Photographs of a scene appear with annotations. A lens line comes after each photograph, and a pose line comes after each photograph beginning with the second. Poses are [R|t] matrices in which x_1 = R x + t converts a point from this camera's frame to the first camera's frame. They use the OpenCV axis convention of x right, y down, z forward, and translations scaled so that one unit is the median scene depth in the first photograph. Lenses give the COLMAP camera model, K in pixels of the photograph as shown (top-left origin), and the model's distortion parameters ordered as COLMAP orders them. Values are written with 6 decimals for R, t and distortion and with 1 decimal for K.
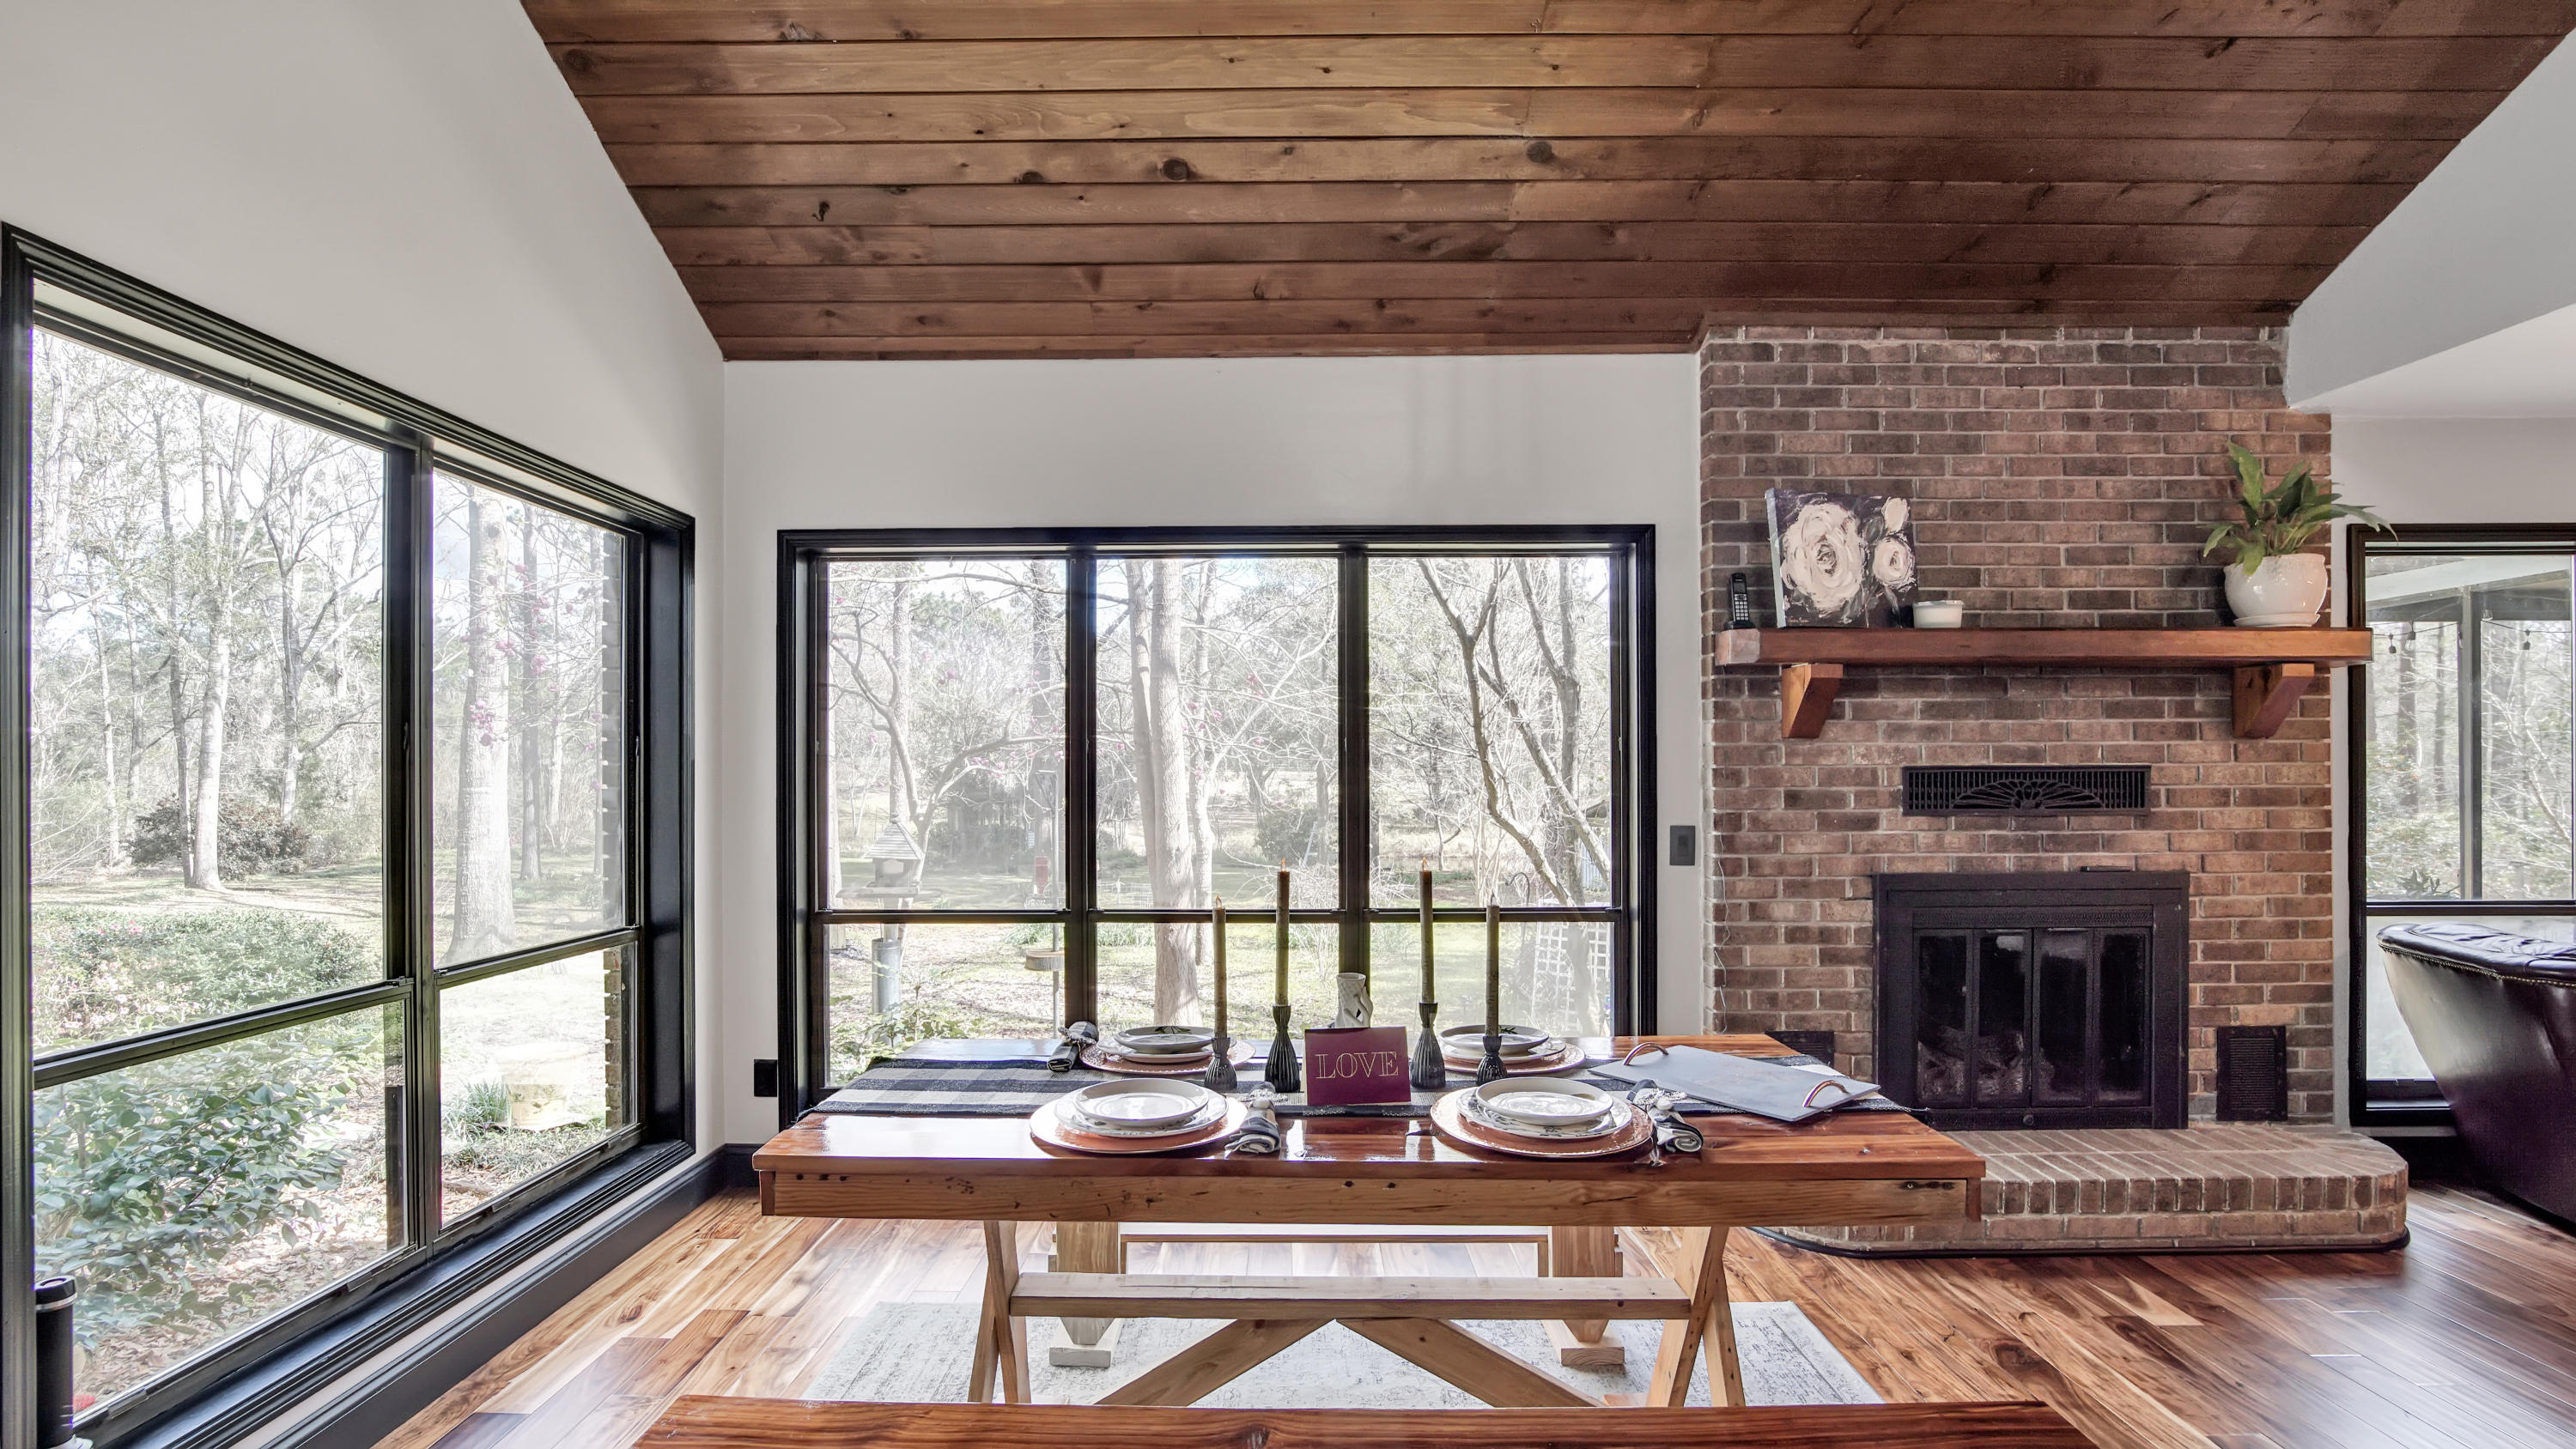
lens RADIAL K [[1171.2, 0, 1277.1], [0, 1171.2, 763.5], [0, 0, 1]] dist [-0.034232, 0.009102]
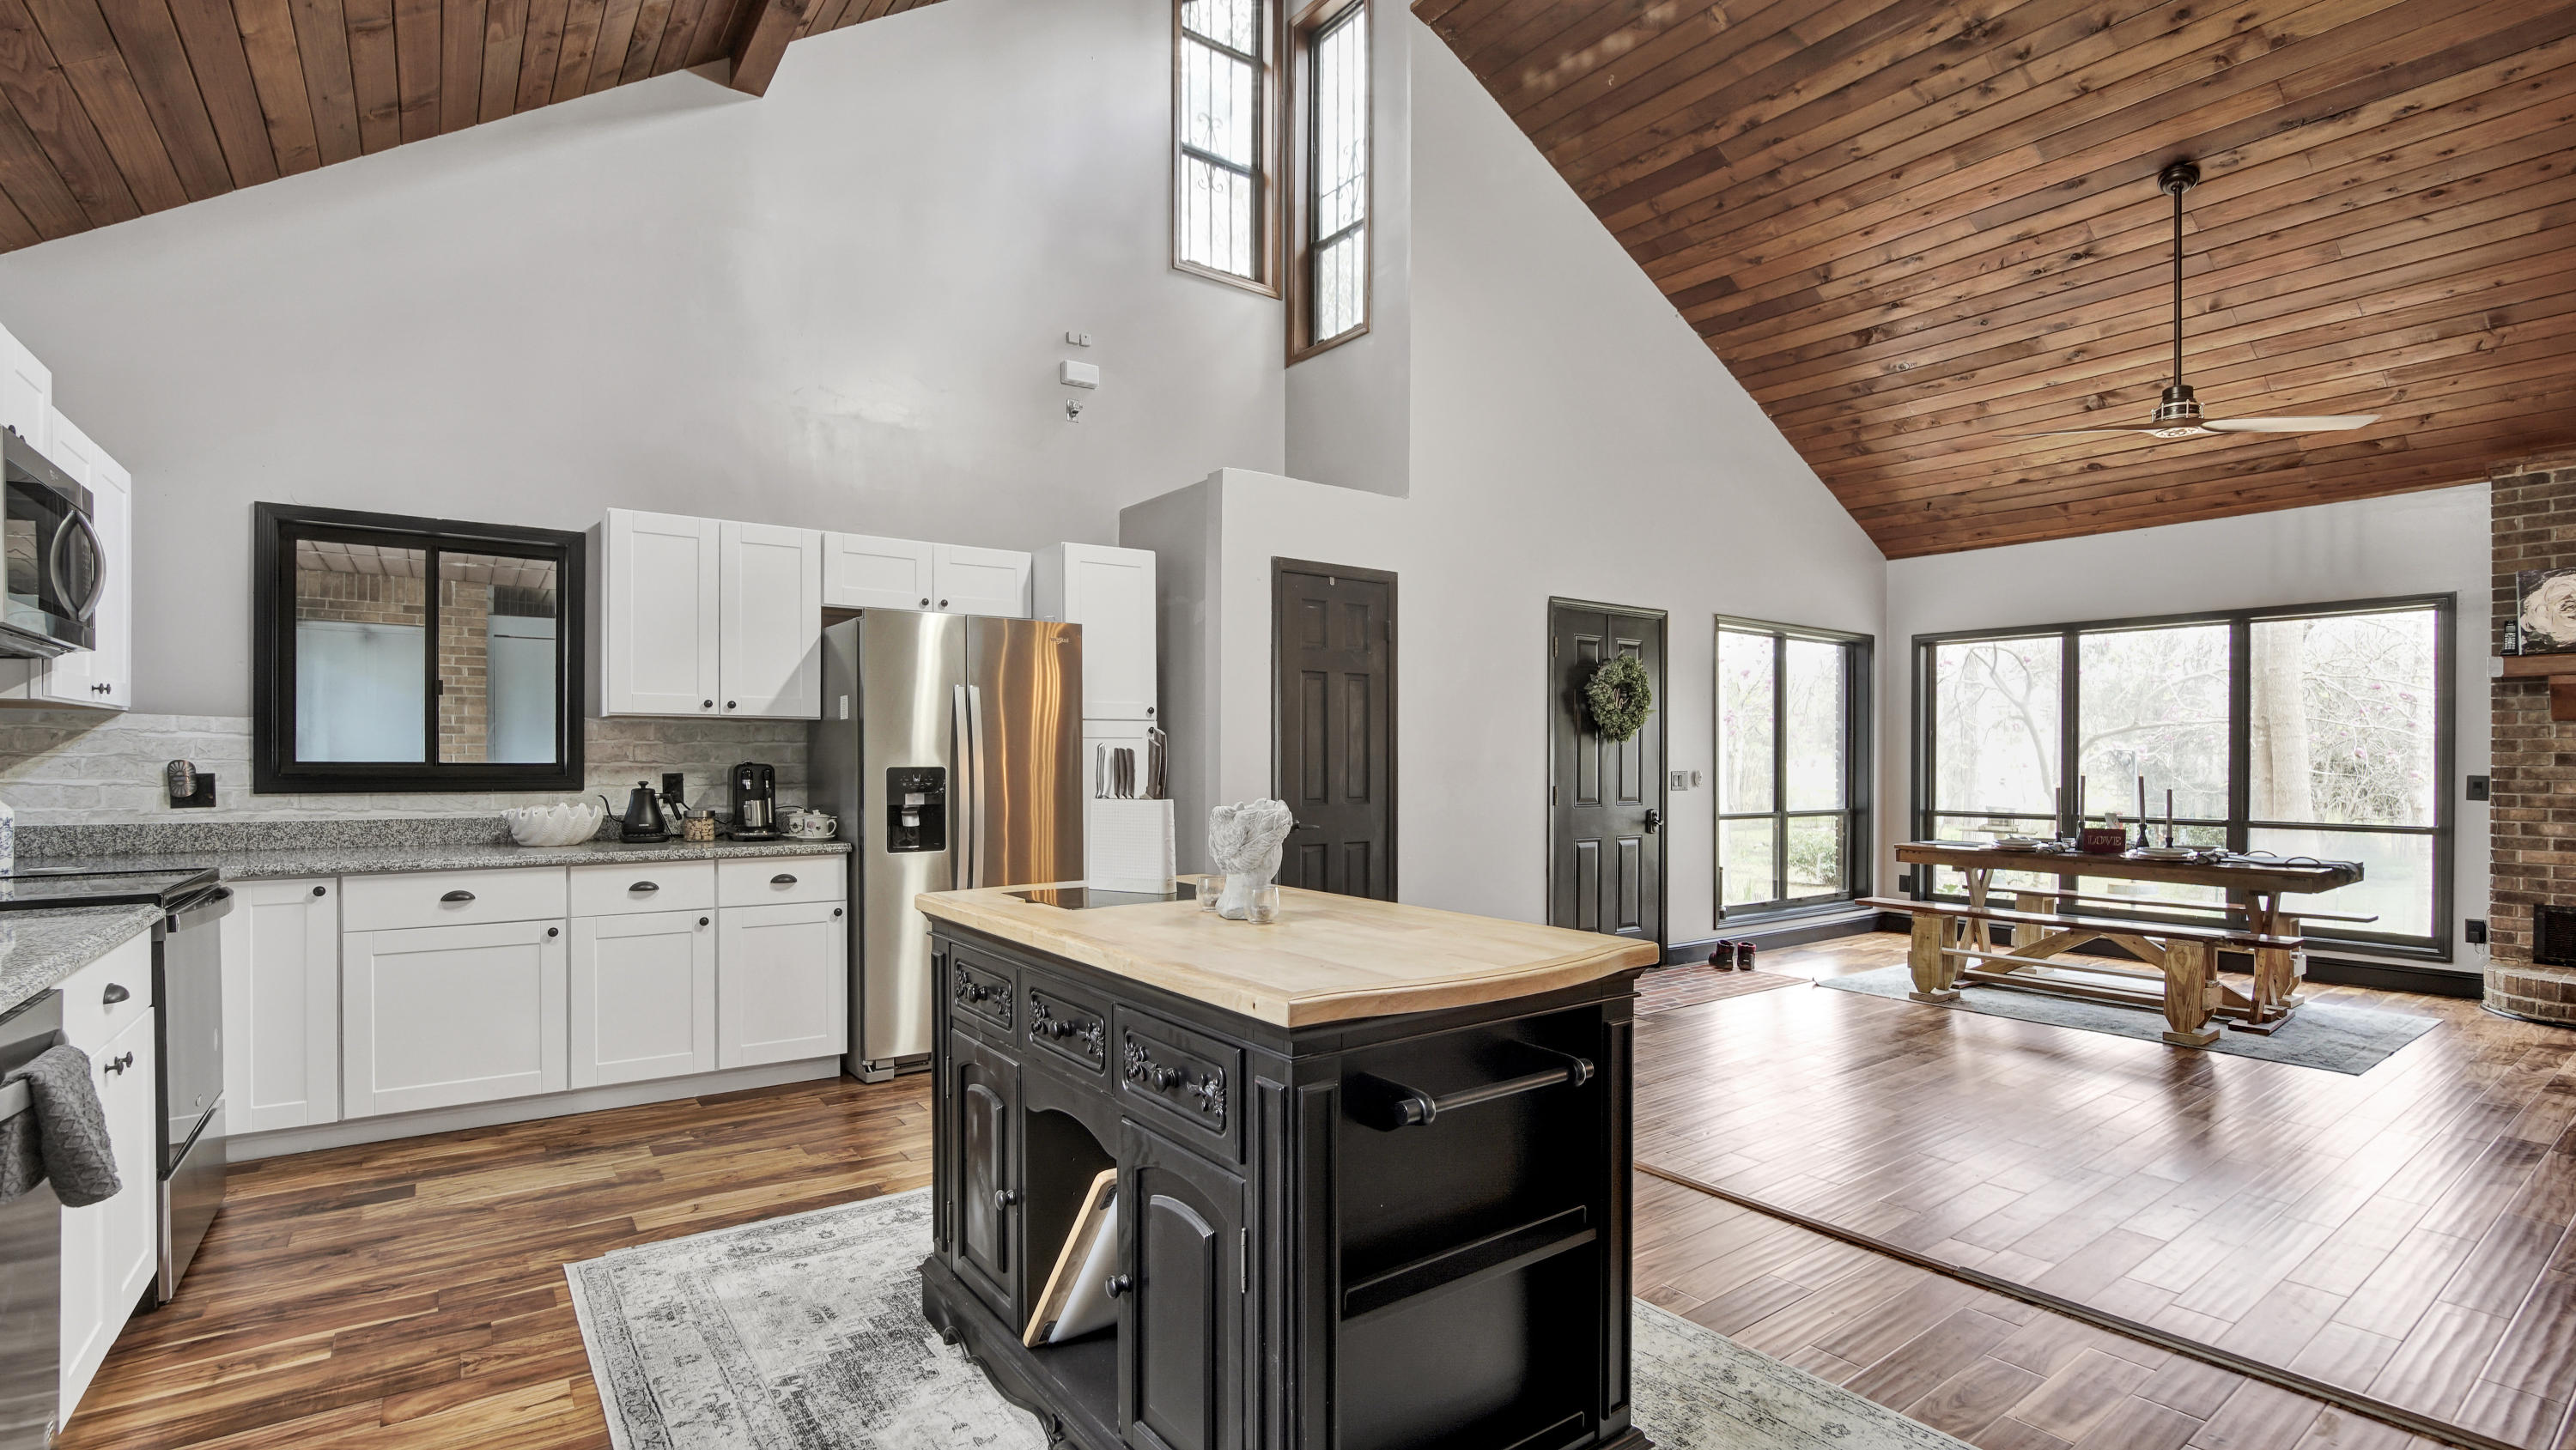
lens RADIAL K [[1171.3, 0, 1277.1], [0, 1171.3, 764.0], [0, 0, 1]] dist [-0.034232, 0.009102]
pose [[0.593071, 0.010777, -0.805078, 0.654579], [0.000501, 0.999905, 0.013755, 0.014695], [0.805150, -0.008561, 0.593010, -1.326495]]
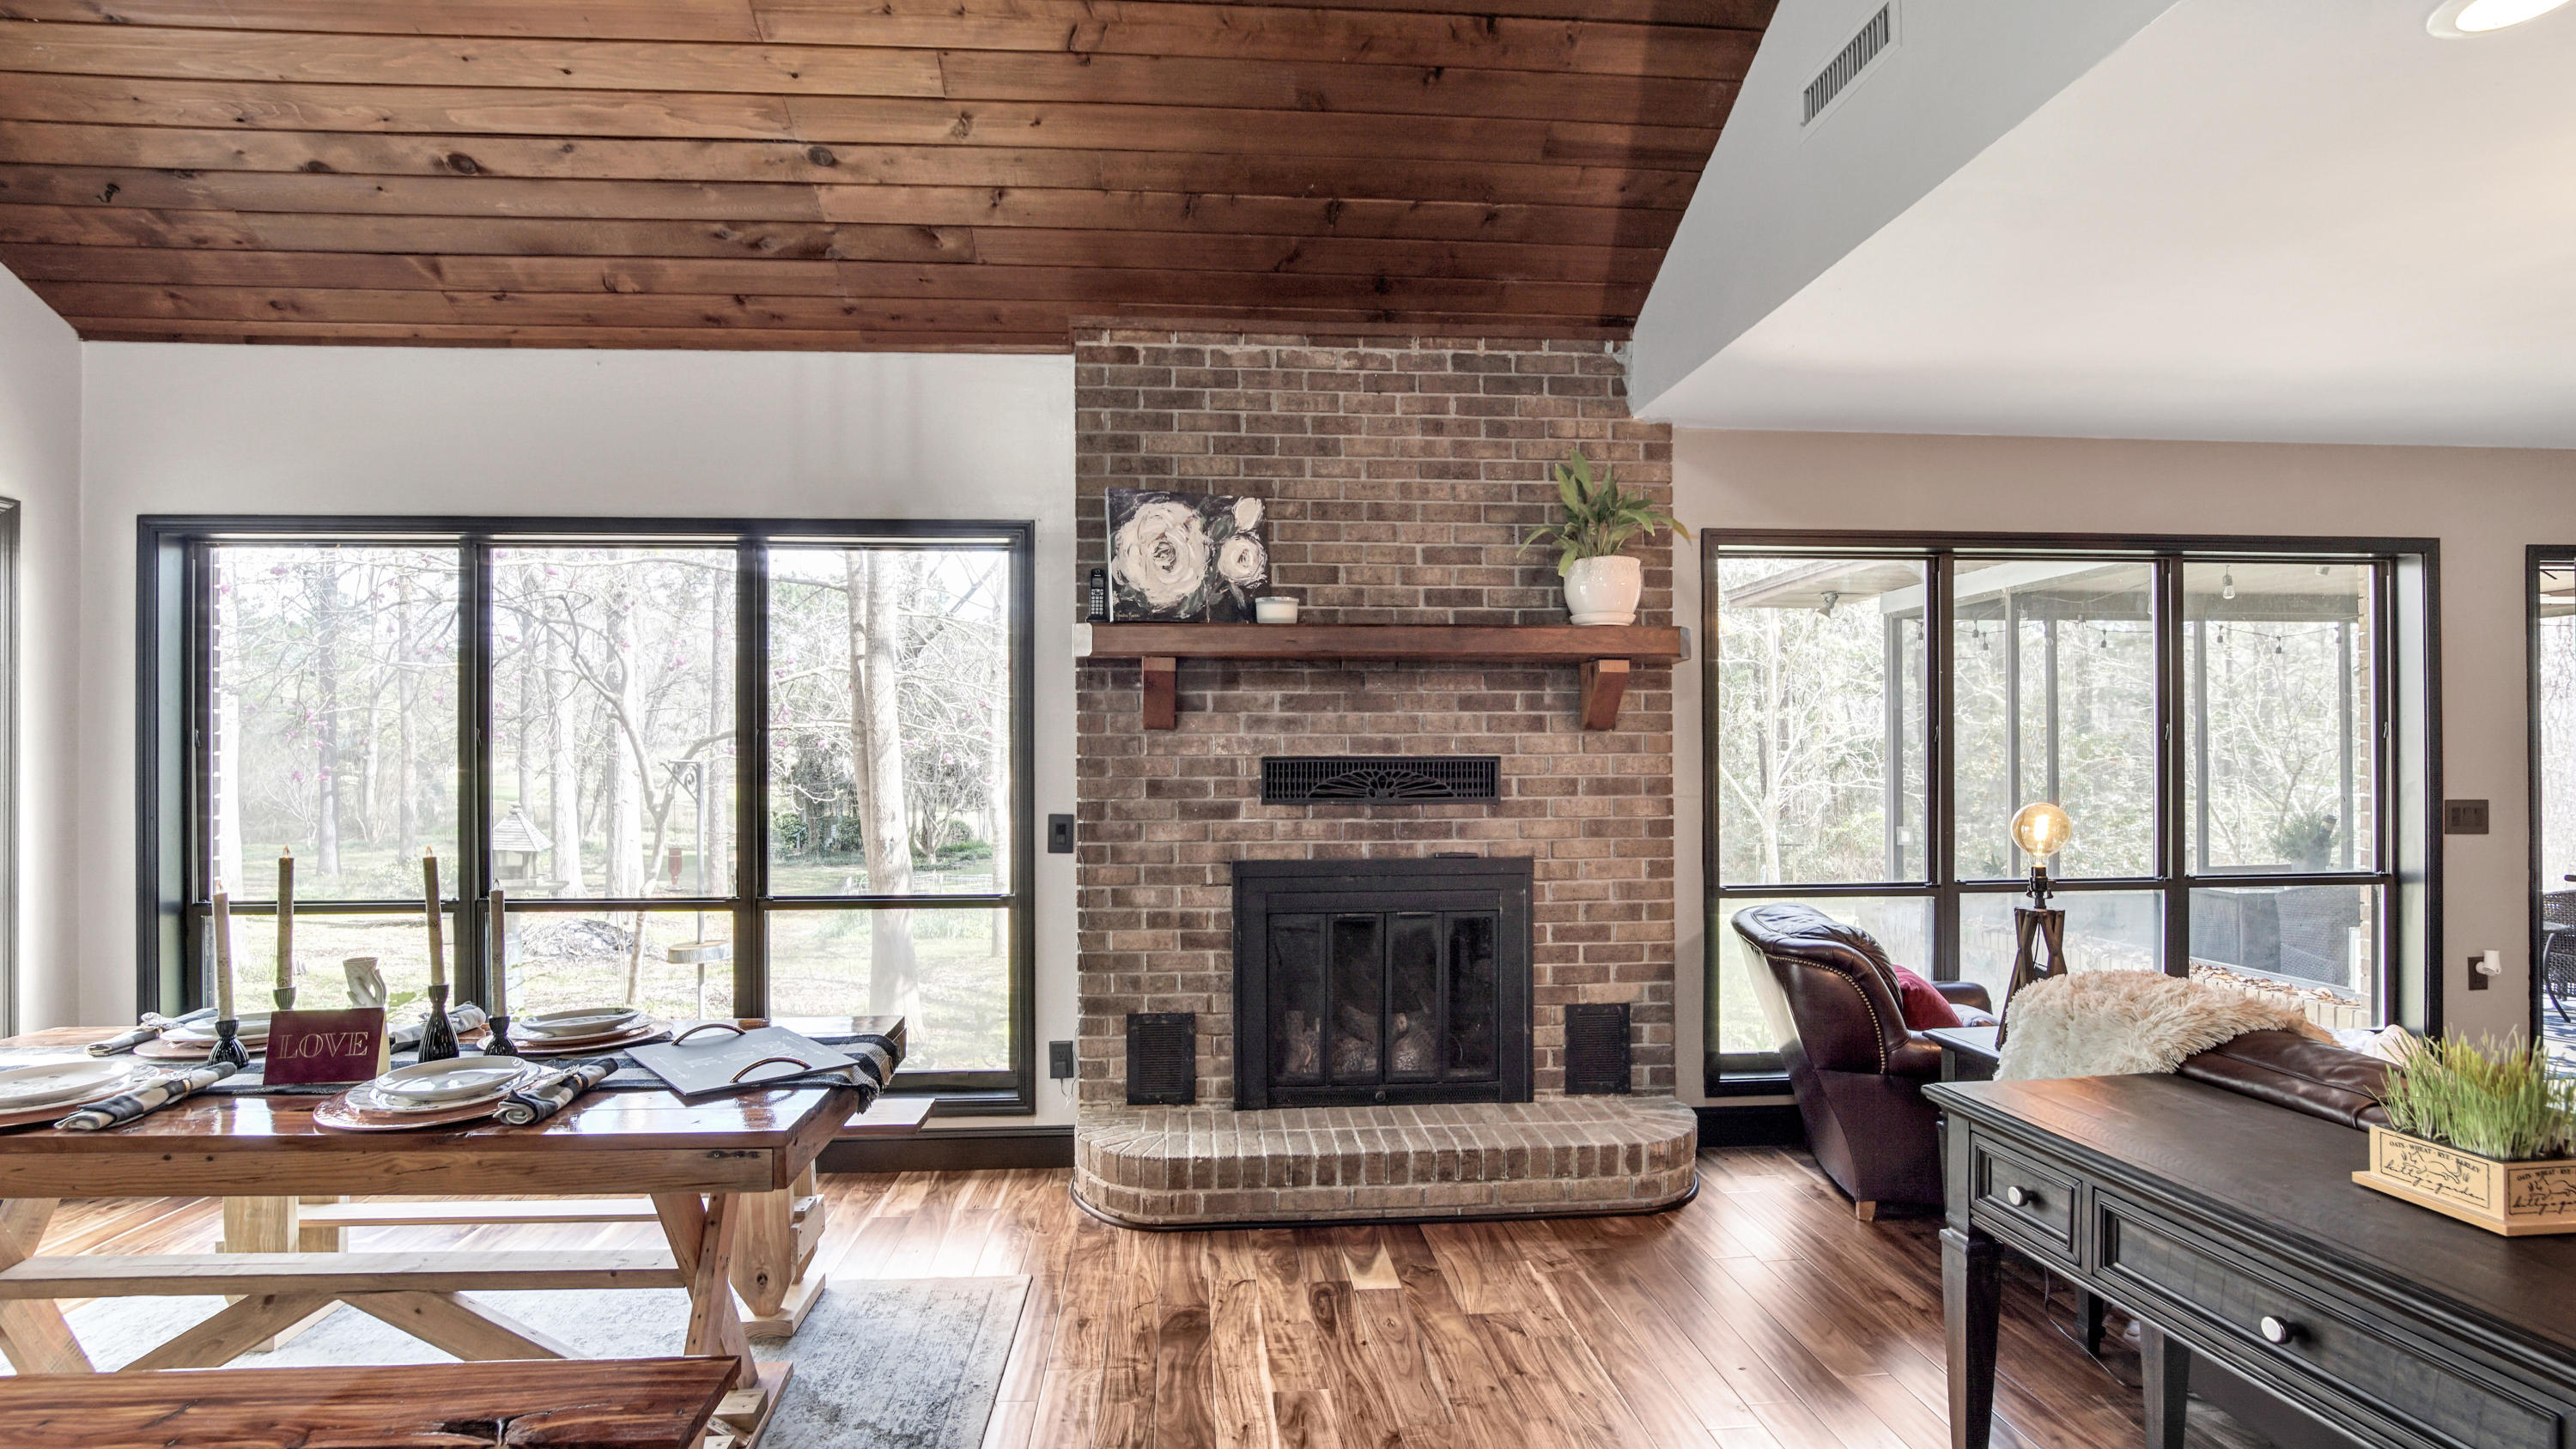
lens RADIAL K [[1180.2, 0, 1274.5], [0, 1180.2, 750.2], [0, 0, 1]] dist [-0.031701, 0.007518]
pose [[0.996447, 0.001681, 0.084202, 0.462792], [-0.001473, 0.999996, -0.002537, -0.000746], [-0.084206, 0.002404, 0.996446, -0.051168]]
